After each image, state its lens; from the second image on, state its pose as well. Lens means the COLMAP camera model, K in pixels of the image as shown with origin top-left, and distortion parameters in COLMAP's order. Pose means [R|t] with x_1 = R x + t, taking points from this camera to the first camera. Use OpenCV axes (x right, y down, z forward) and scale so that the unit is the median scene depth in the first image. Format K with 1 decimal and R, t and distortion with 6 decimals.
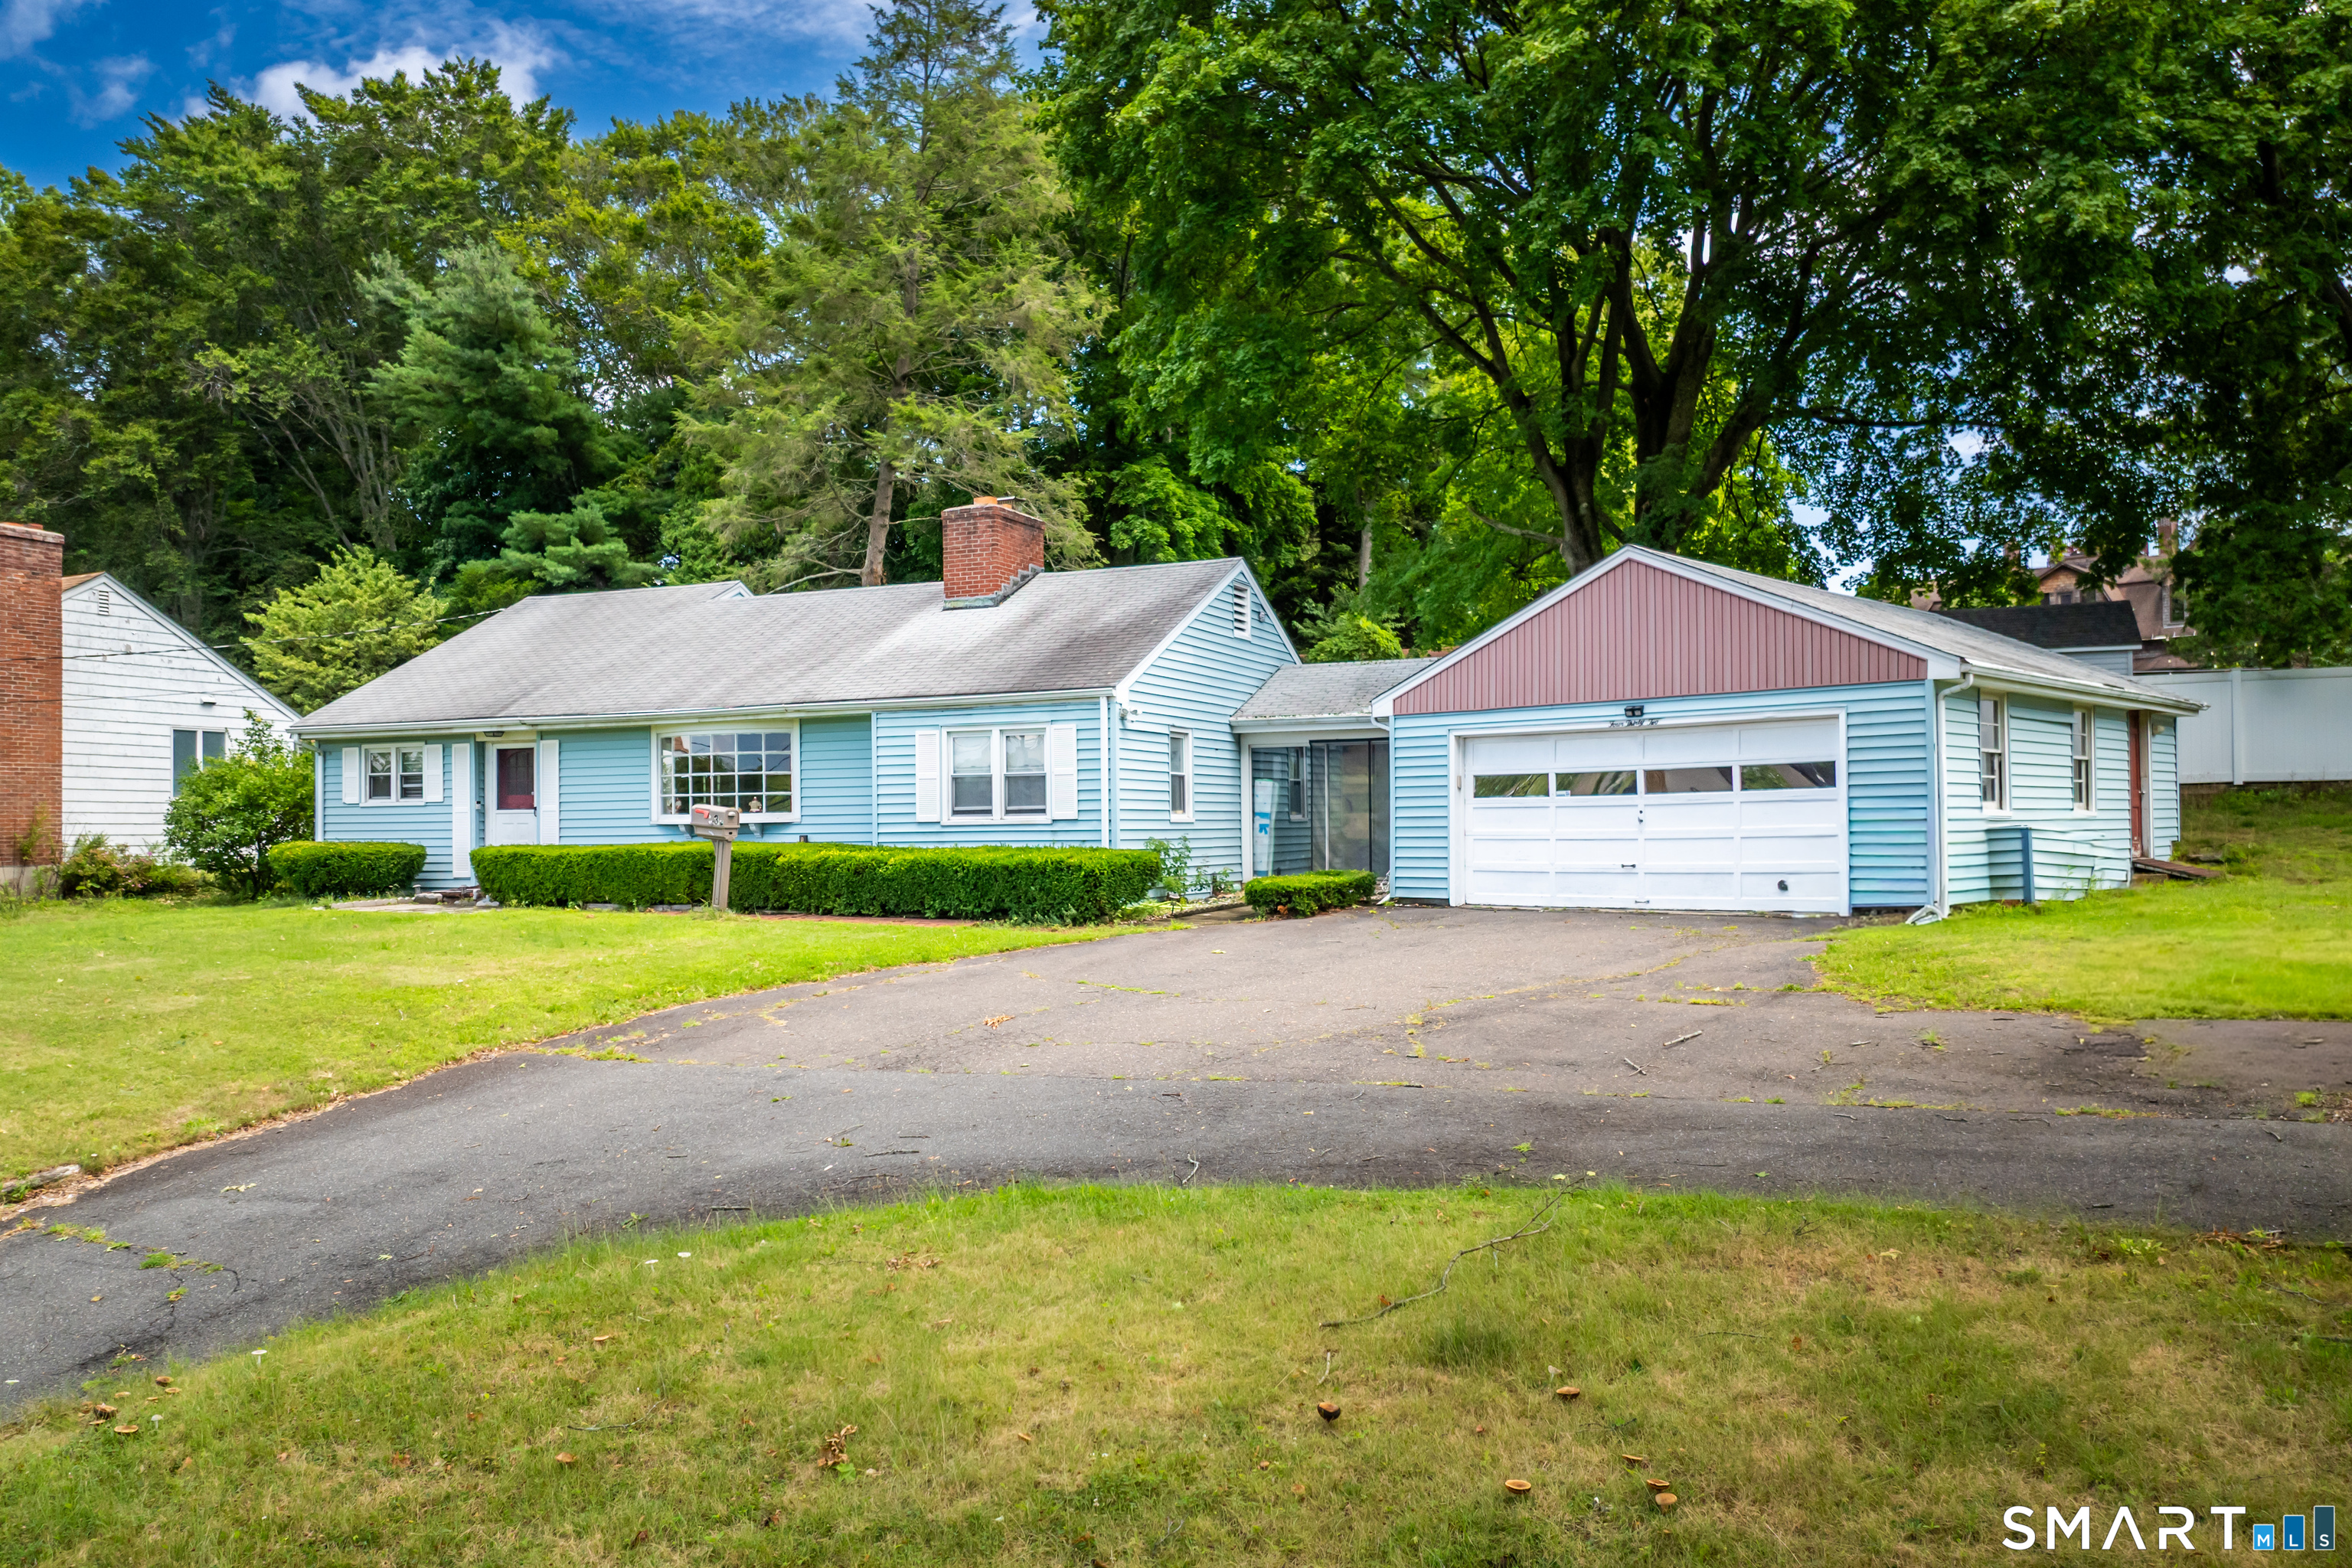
lens RADIAL K [[1681.5, 0, 1176.0], [0, 1681.5, 784.0], [0, 0, 1]] dist [-0.001961, -0.001728]
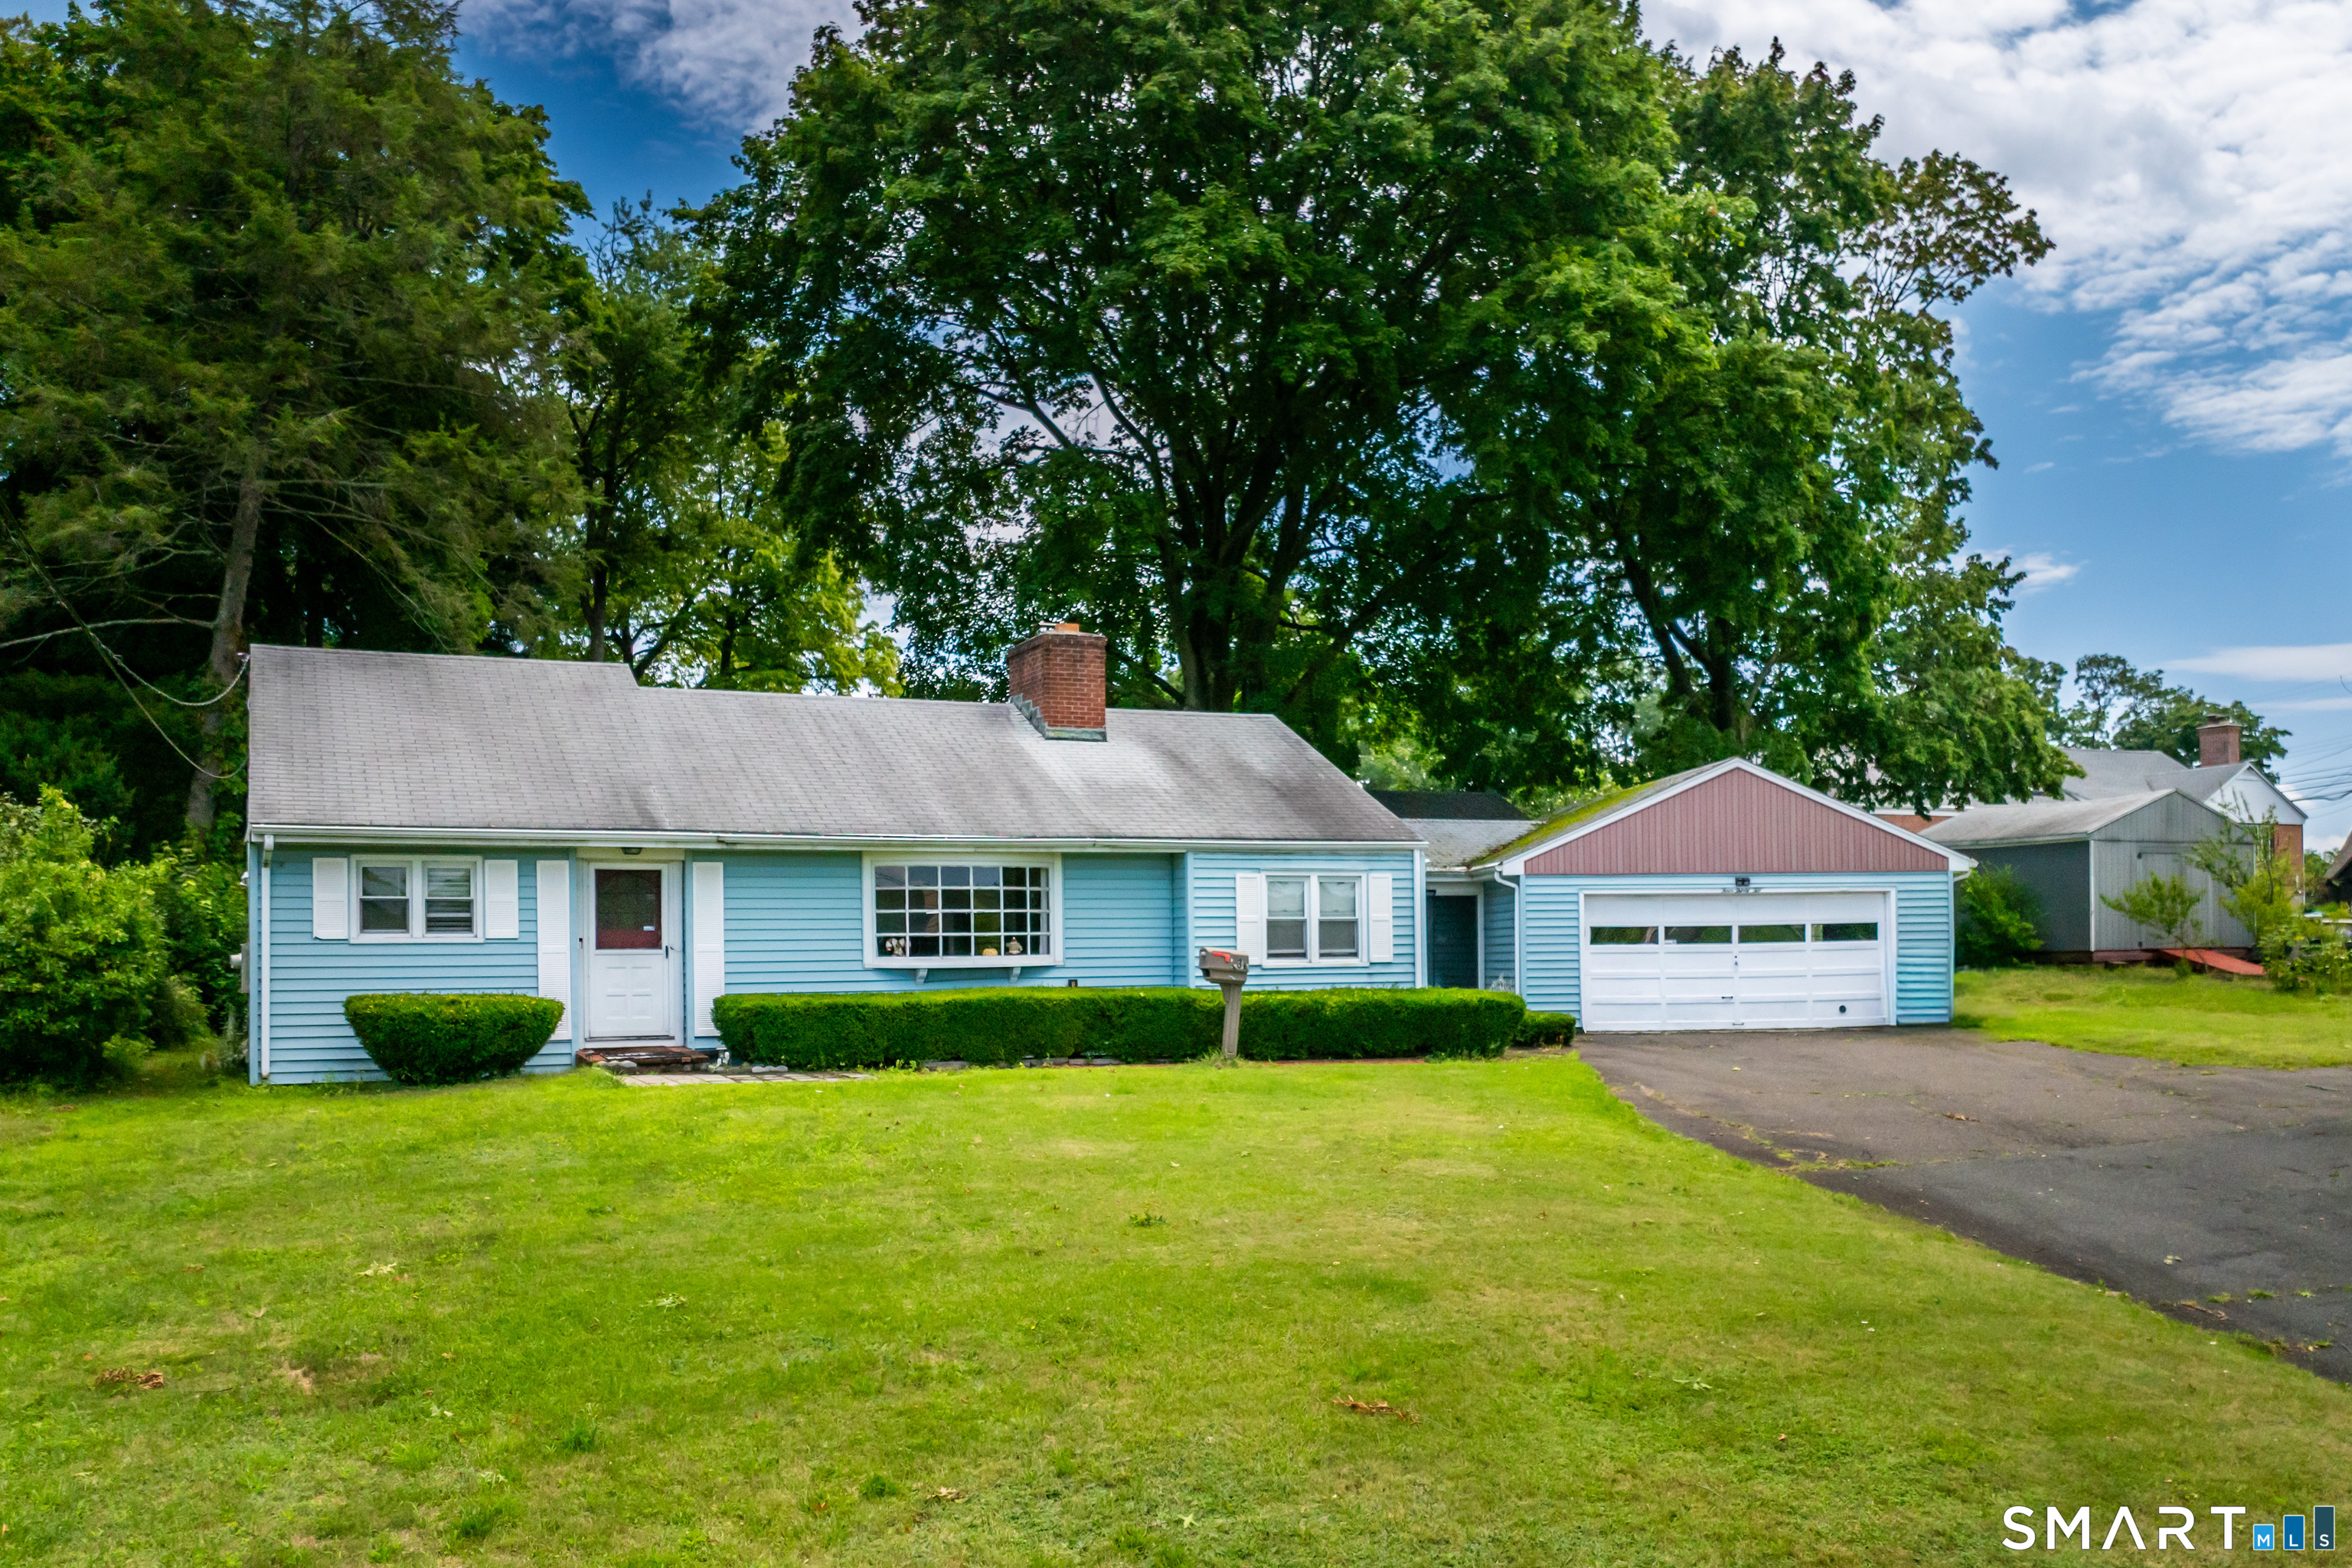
lens RADIAL K [[1681.5, 0, 1176.0], [0, 1681.5, 784.0], [0, 0, 1]] dist [-0.001961, -0.001728]
pose [[0.717071, 0.072868, 0.693181, -0.881183], [-0.016014, 0.995980, -0.088132, 0.004288], [-0.696816, 0.052096, 0.715356, 0.306750]]
